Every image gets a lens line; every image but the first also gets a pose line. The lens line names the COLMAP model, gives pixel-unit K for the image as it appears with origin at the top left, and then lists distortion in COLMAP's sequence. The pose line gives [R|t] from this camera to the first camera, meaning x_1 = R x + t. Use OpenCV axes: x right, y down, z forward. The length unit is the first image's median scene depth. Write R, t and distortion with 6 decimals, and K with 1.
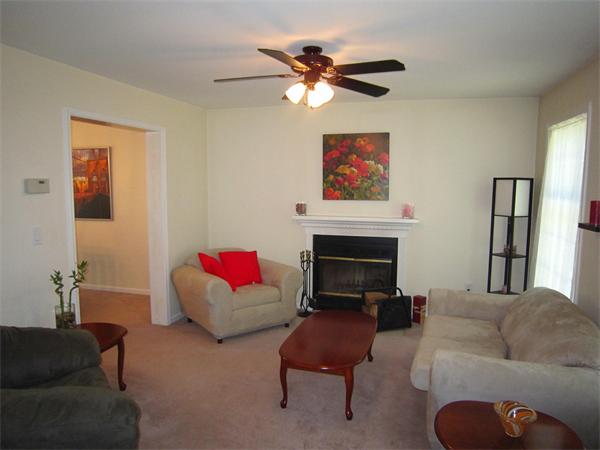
lens RADIAL K [[421.2, 0, 300.0], [0, 421.2, 225.0], [0, 0, 1]] dist [-0.045806, 0.005219]
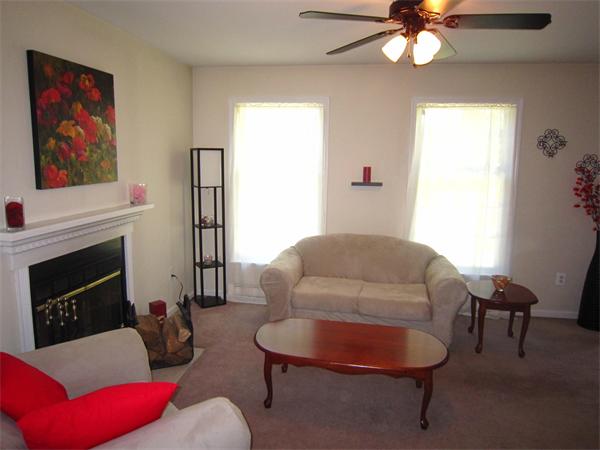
lens RADIAL K [[421.2, 0, 300.0], [0, 421.2, 225.0], [0, 0, 1]] dist [-0.045806, 0.005219]
pose [[-0.087398, -0.165920, 0.982259, -0.455901], [0.094295, 0.980227, 0.173966, -0.076938], [-0.991701, 0.107827, -0.070025, 0.765072]]
